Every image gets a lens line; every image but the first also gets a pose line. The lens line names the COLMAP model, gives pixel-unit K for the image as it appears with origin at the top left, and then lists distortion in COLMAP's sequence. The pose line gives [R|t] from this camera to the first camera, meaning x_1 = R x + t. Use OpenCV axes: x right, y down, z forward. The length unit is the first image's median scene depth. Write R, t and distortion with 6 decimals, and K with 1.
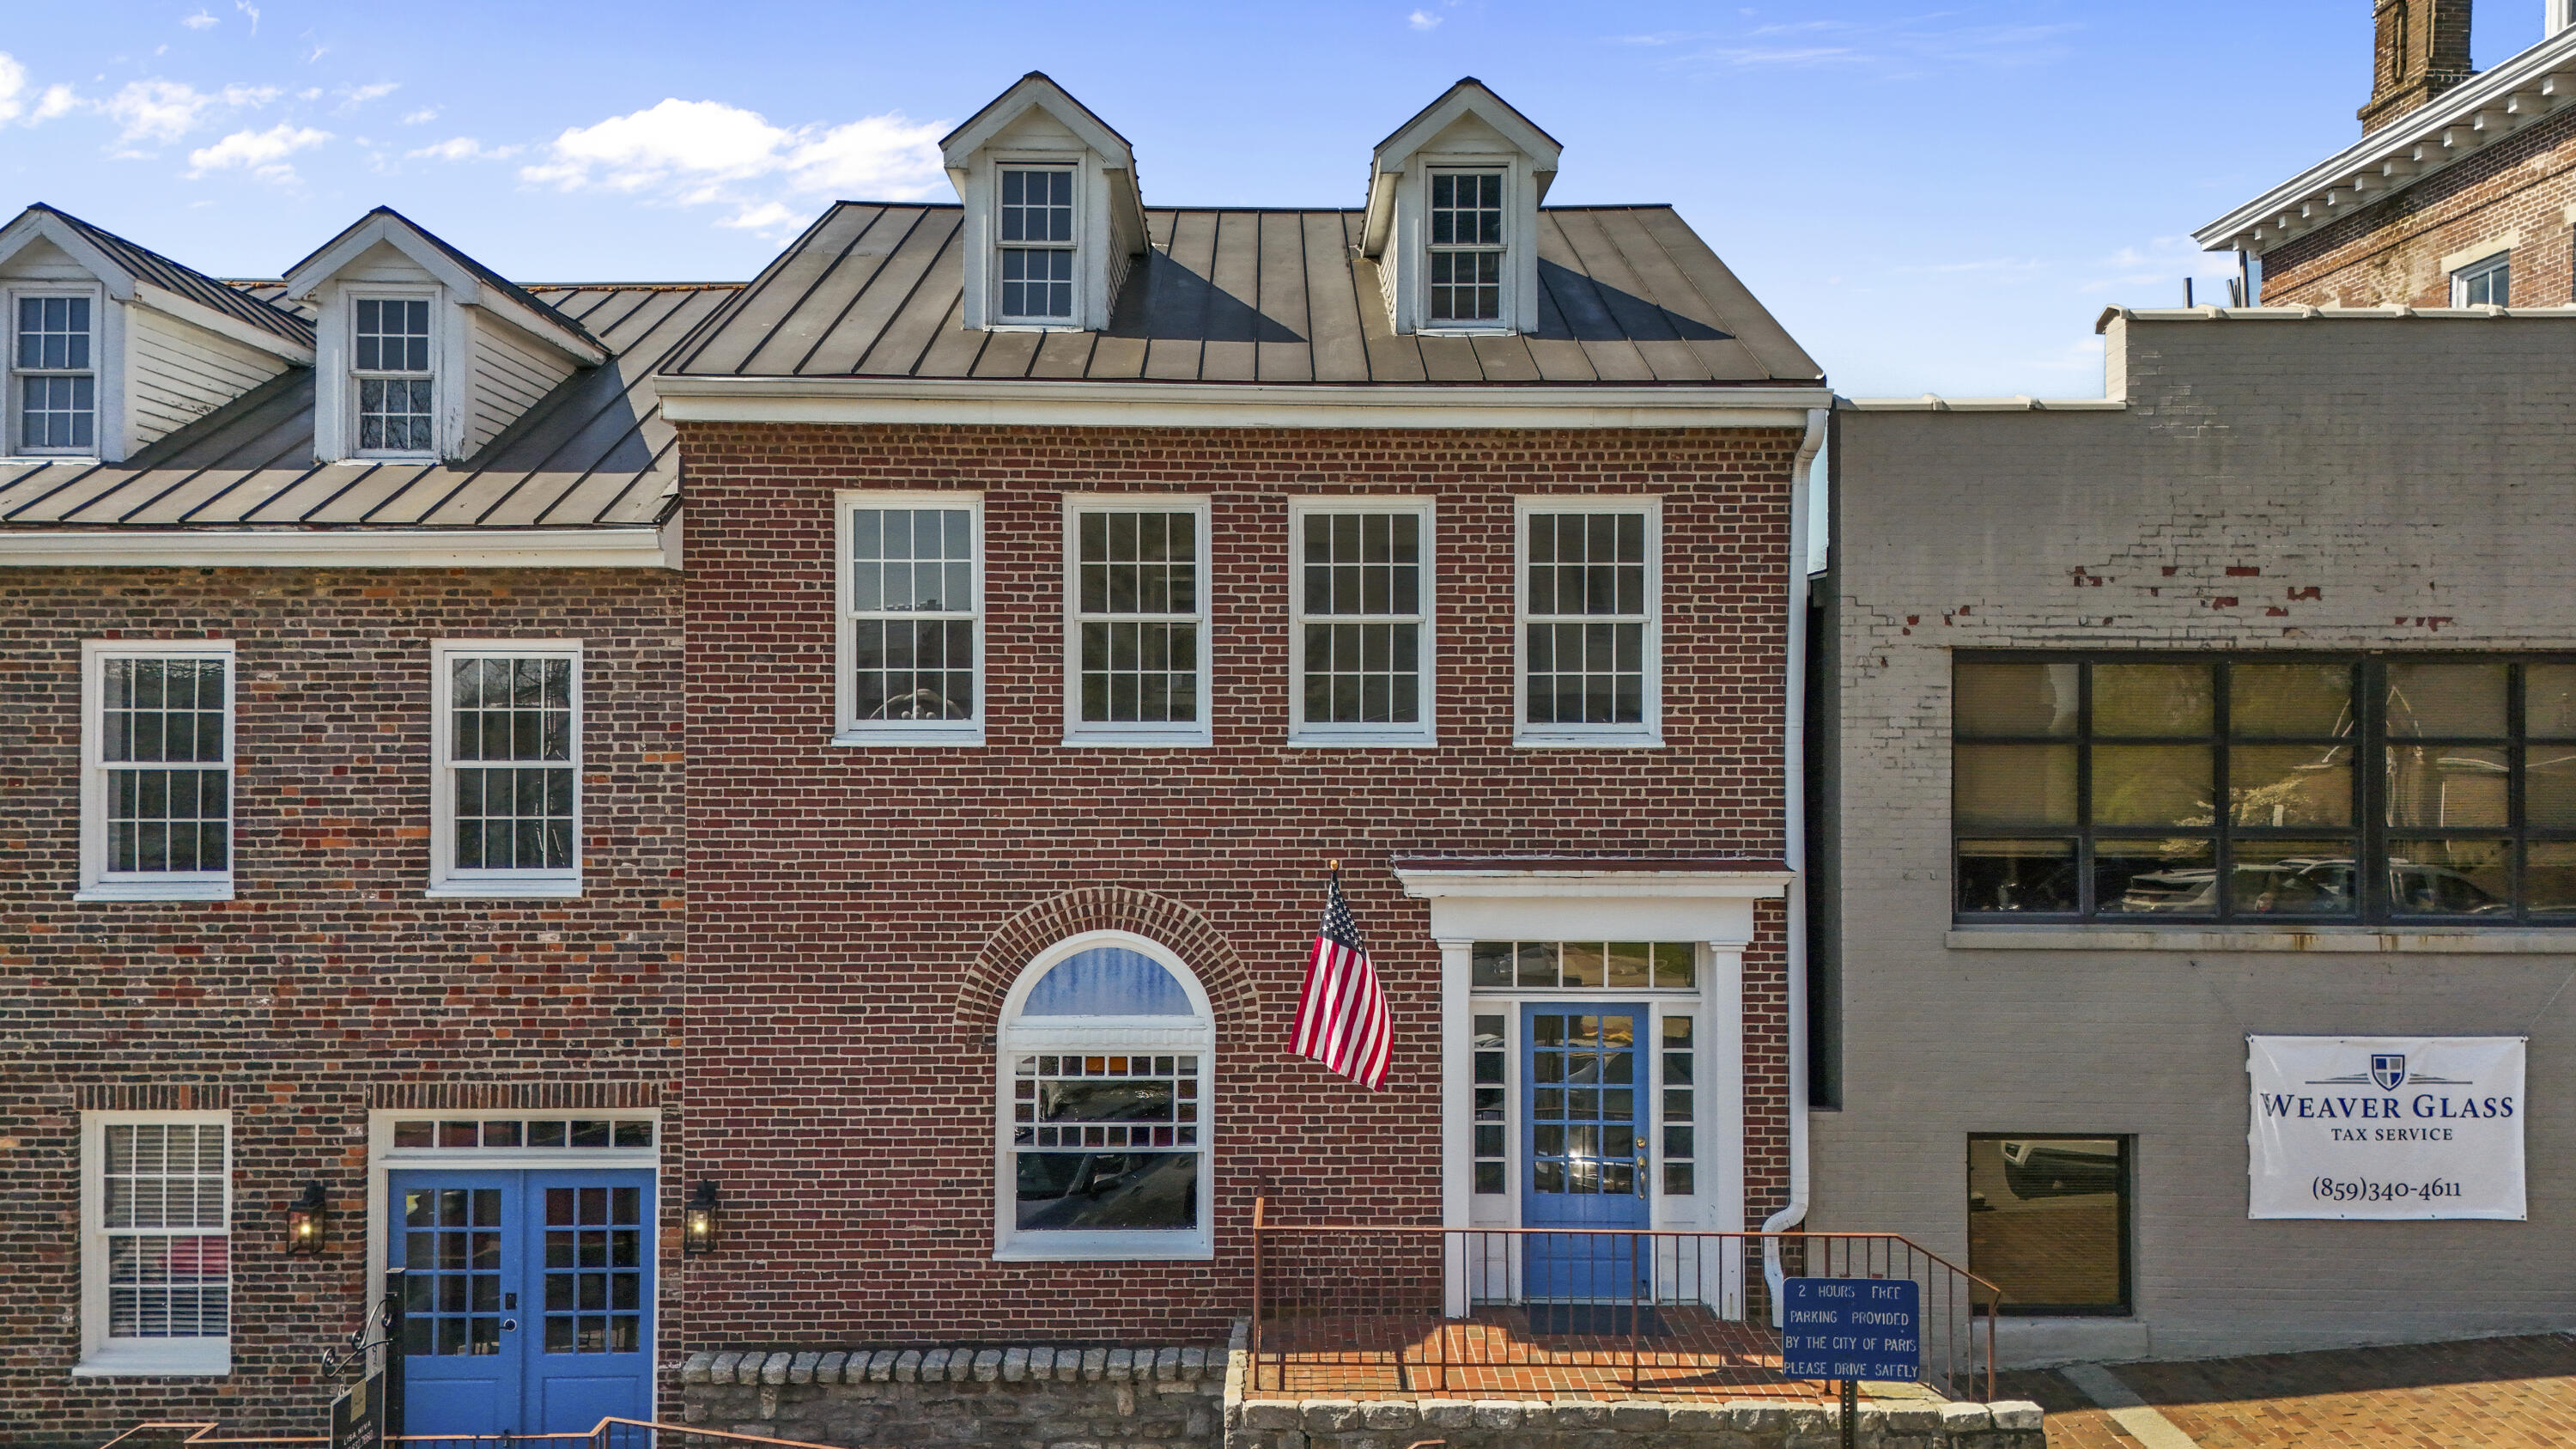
lens RADIAL K [[1906.6, 0, 1295.0], [0, 1906.6, 709.2], [0, 0, 1]] dist [0.084711, -0.086019]
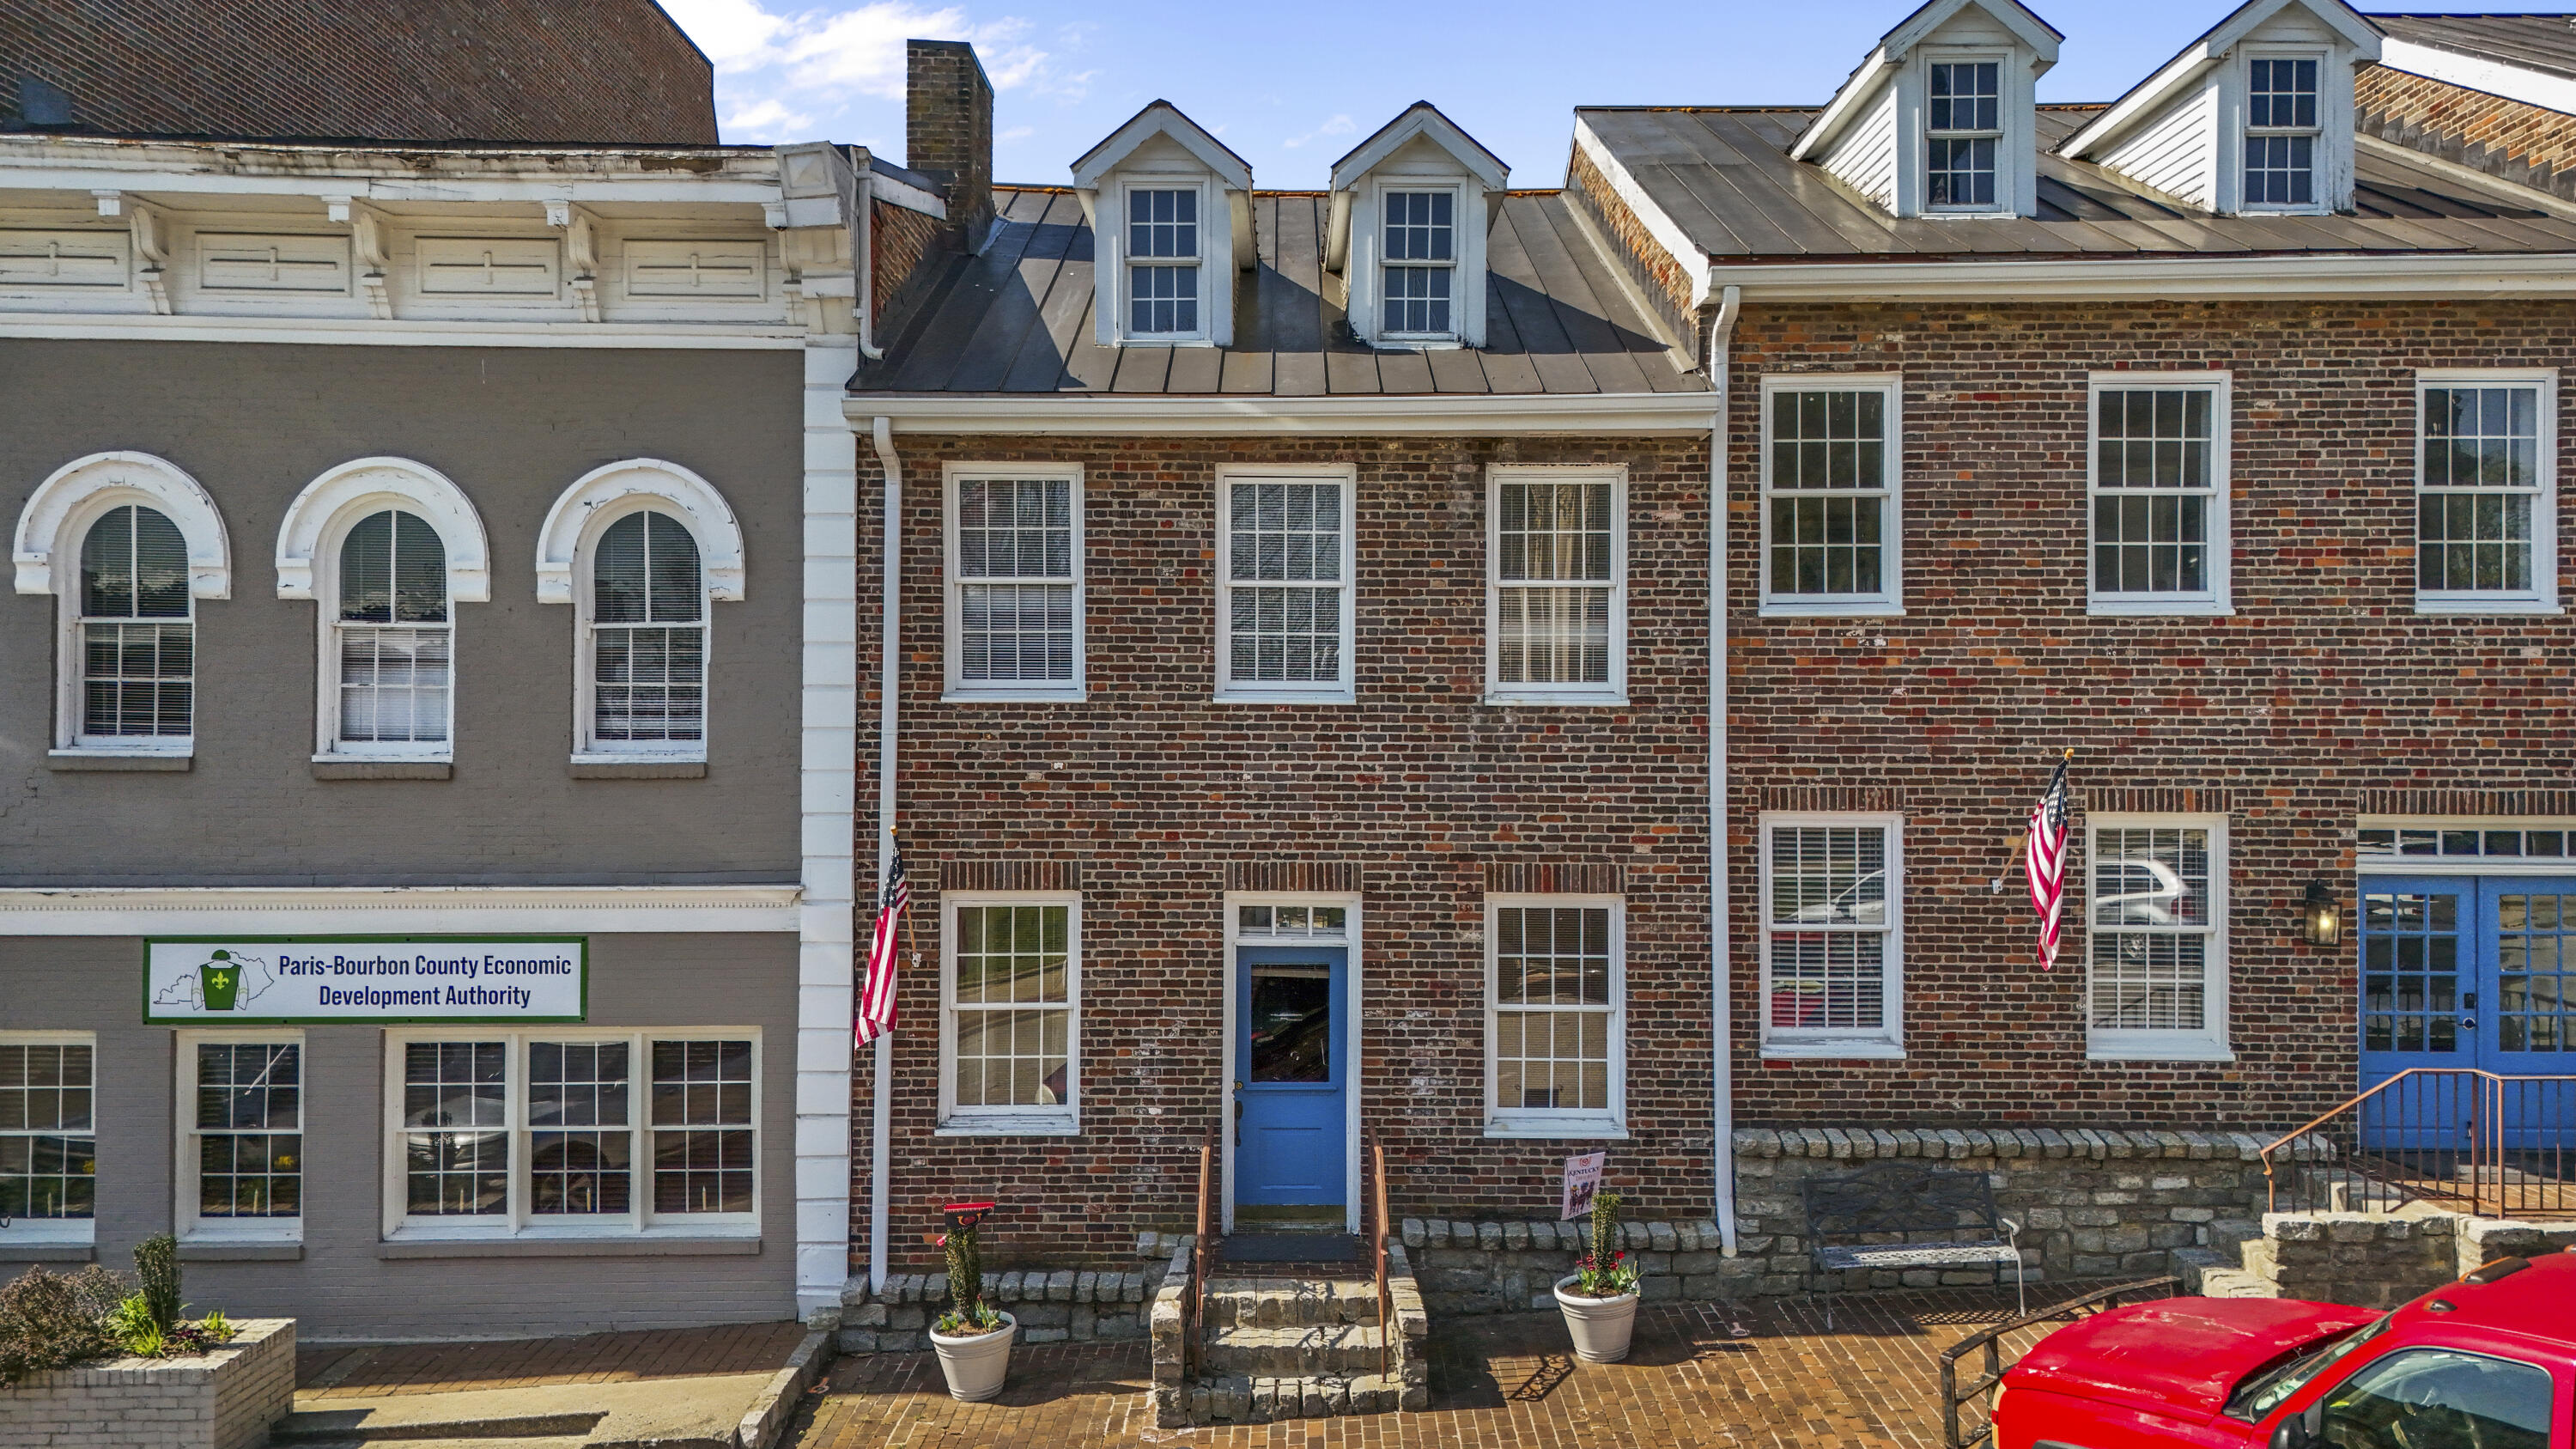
lens RADIAL K [[1906.6, 0, 1306.2], [0, 1906.6, 725.2], [0, 0, 1]] dist [0.084711, -0.086019]
pose [[0.999936, 0.001439, -0.011240, -1.036811], [-0.001441, 0.999999, -0.000203, 0.158397], [0.011239, 0.000219, 0.999937, -0.064383]]
